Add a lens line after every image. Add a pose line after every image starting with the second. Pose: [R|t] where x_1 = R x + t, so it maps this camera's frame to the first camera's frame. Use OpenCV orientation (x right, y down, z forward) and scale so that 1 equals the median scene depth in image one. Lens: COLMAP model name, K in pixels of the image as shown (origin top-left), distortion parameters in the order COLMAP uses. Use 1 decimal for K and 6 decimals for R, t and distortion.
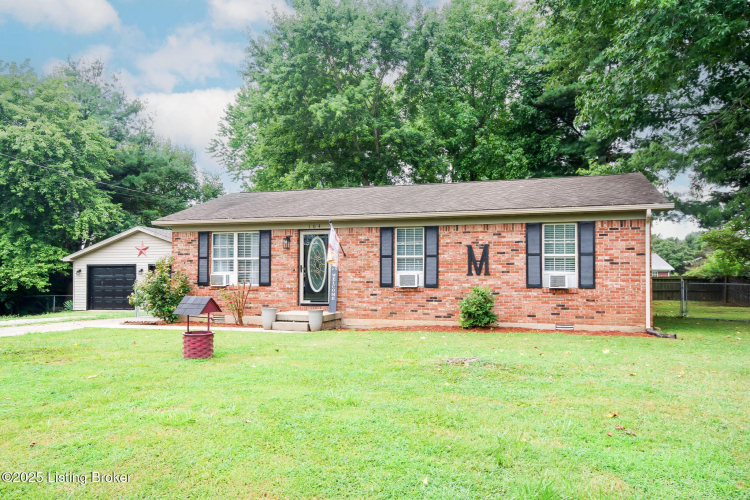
lens RADIAL K [[567.1, 0, 376.0], [0, 567.1, 266.2], [0, 0, 1]] dist [0.006736, 0.003949]
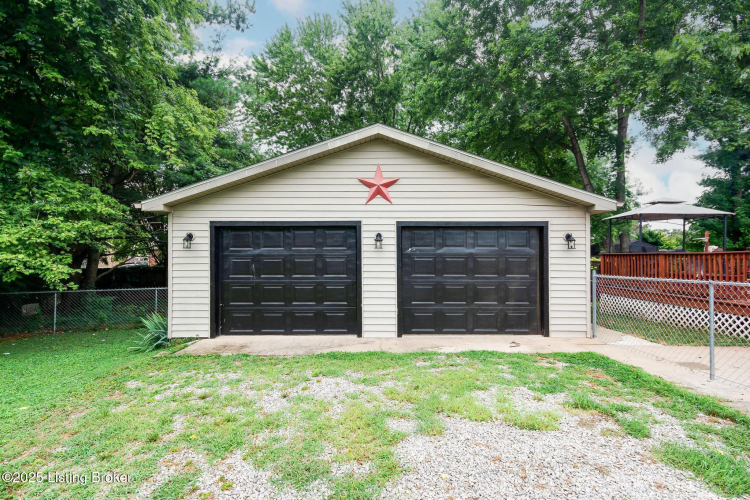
lens RADIAL K [[374.4, 0, 373.2], [0, 374.4, 255.3], [0, 0, 1]] dist [0.021435, 0.001156]
pose [[0.956287, 0.002467, 0.292419, -0.803223], [-0.008419, 0.999782, 0.019098, 0.024662], [-0.292308, -0.020725, 0.956099, 1.209007]]
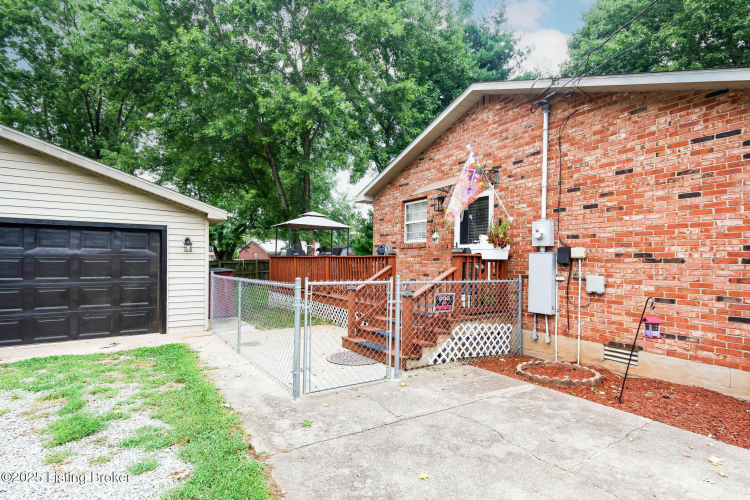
lens RADIAL K [[374.4, 0, 373.2], [0, 374.4, 255.3], [0, 0, 1]] dist [0.021435, 0.001156]
pose [[0.649783, 0.014308, 0.759985, -0.712506], [-0.026439, 0.999643, 0.003786, 0.021683], [-0.759660, -0.022553, 0.649930, 1.113396]]
